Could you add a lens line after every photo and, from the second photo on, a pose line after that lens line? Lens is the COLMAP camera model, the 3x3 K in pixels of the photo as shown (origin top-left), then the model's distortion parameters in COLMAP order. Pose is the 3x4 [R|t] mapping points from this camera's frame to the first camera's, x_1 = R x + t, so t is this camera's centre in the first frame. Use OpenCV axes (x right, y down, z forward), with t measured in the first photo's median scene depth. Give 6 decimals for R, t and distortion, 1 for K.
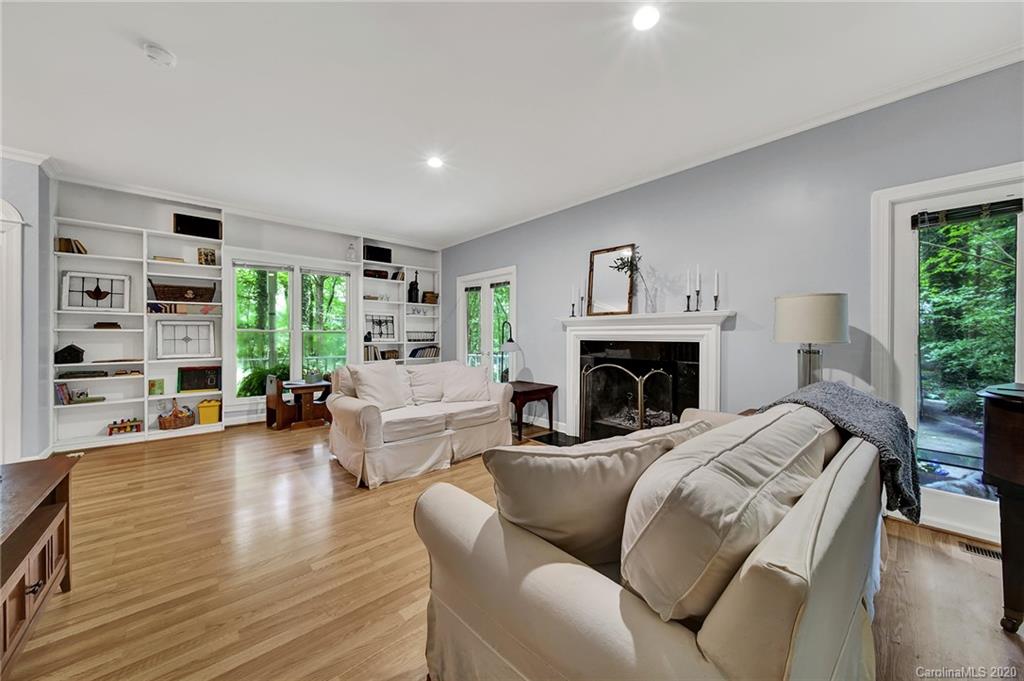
lens RADIAL K [[366.1, 0, 514.9], [0, 366.1, 337.3], [0, 0, 1]] dist [0.001072, 0.000125]
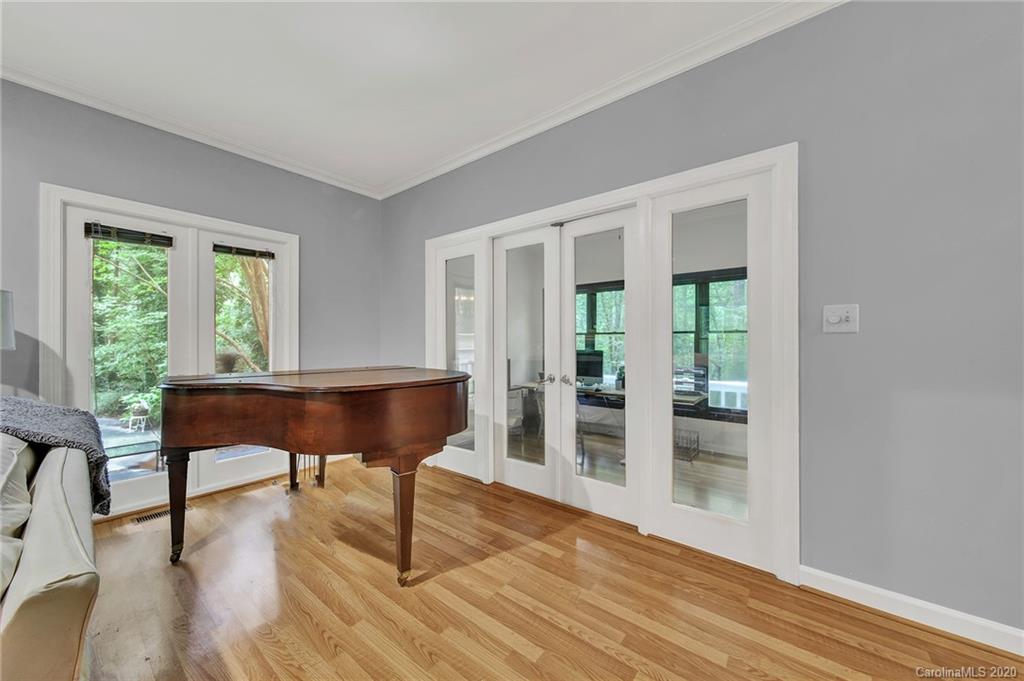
lens RADIAL K [[366.1, 0, 511.3], [0, 366.1, 340.9], [0, 0, 1]] dist [0.001072, 0.000125]
pose [[-0.156773, -0.001746, 0.987633, -0.102136], [0.007772, 0.999965, 0.003001, 0.001672], [-0.987604, 0.008146, -0.156754, -0.004181]]
